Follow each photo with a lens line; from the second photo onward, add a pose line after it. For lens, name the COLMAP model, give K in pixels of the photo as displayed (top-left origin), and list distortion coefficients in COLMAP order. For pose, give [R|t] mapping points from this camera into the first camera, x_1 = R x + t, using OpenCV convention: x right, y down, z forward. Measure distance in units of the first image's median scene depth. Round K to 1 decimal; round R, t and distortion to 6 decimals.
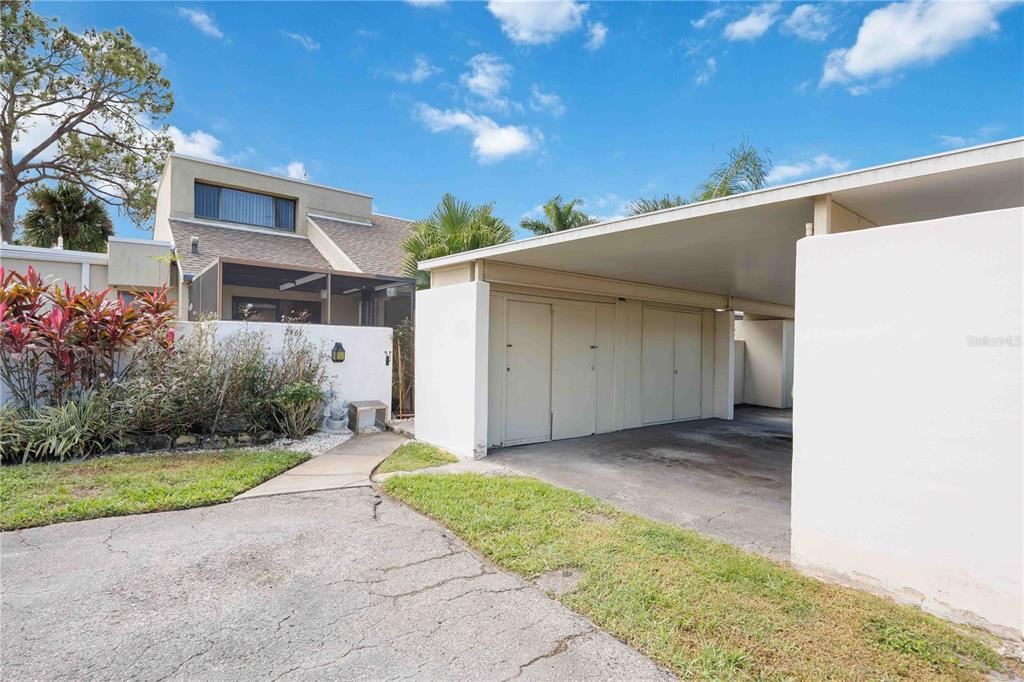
lens RADIAL K [[495.3, 0, 512.0], [0, 495.3, 341.0], [0, 0, 1]] dist [0.001319, -0.000062]
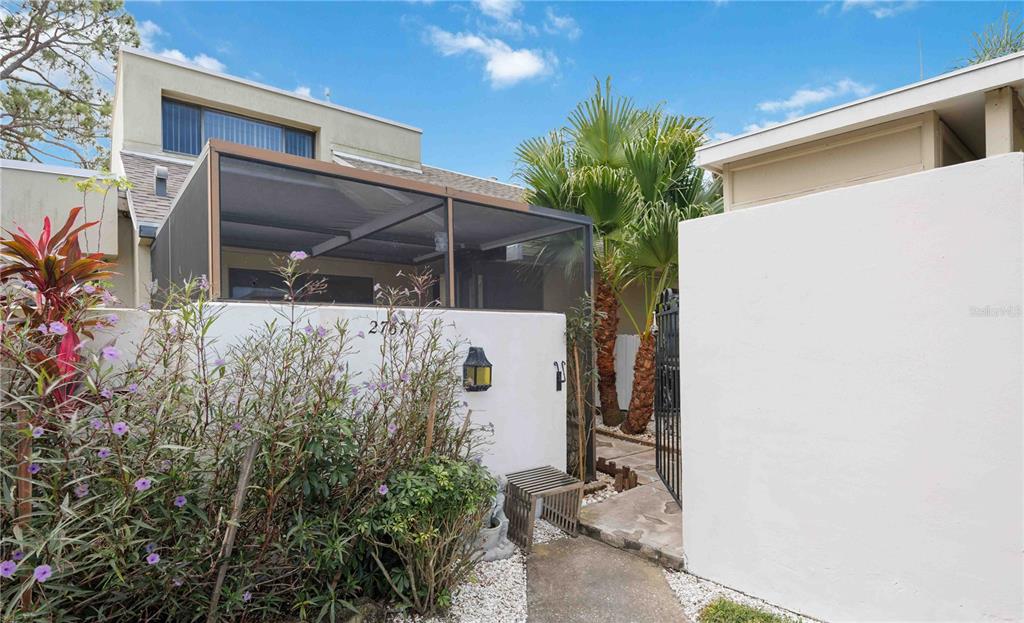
lens RADIAL K [[518.4, 0, 513.2], [0, 518.4, 334.2], [0, 0, 1]] dist [-0.002623, 0.000062]
pose [[0.999616, -0.027161, 0.005440, -0.297513], [0.027151, 0.999630, 0.001873, -0.008324], [-0.005489, -0.001725, 0.999983, 0.491405]]
